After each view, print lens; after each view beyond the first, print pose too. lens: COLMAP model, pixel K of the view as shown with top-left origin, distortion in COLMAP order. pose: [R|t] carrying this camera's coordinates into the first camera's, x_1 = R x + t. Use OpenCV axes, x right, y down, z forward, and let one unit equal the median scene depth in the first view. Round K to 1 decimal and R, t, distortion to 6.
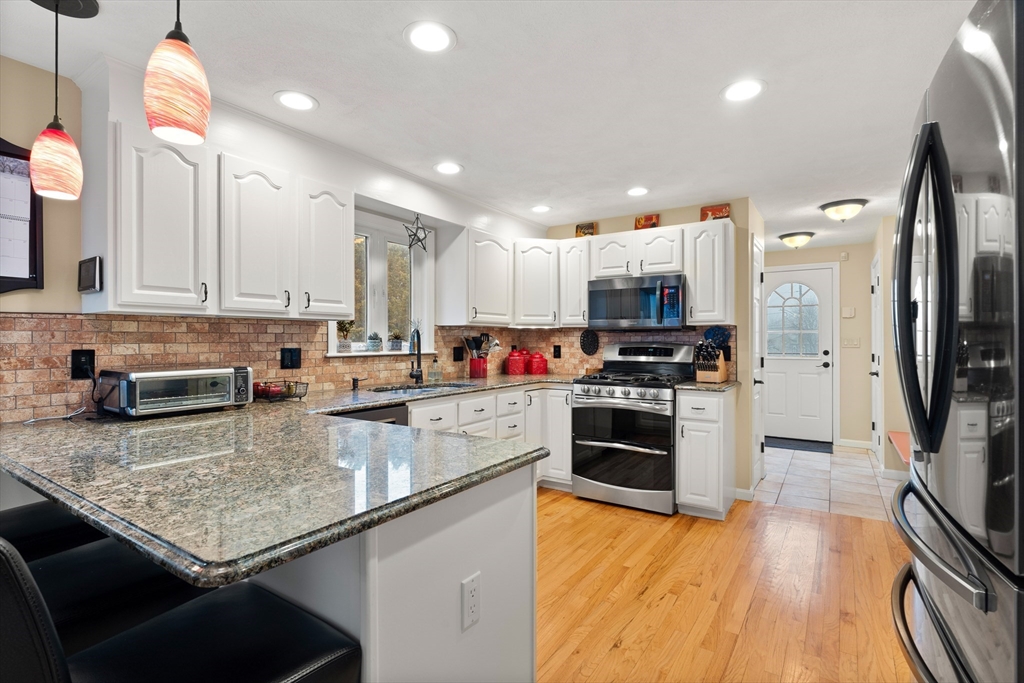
lens RADIAL K [[485.9, 0, 509.7], [0, 485.9, 336.8], [0, 0, 1]] dist [-0.002374, -0.000508]
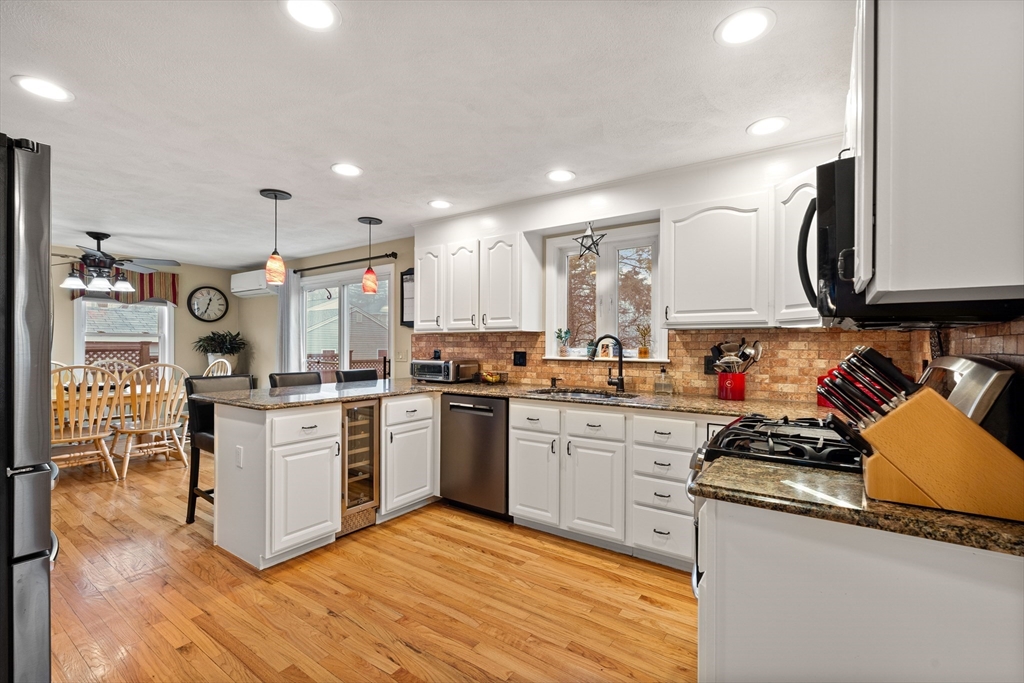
lens RADIAL K [[451.8, 0, 511.6], [0, 451.8, 343.7], [0, 0, 1]] dist [0.000414, 0.000062]
pose [[-0.011819, -0.002112, -0.999928, 0.824172], [0.003231, 0.999992, -0.002151, 0.002569], [0.999925, -0.003256, -0.011812, 0.924501]]
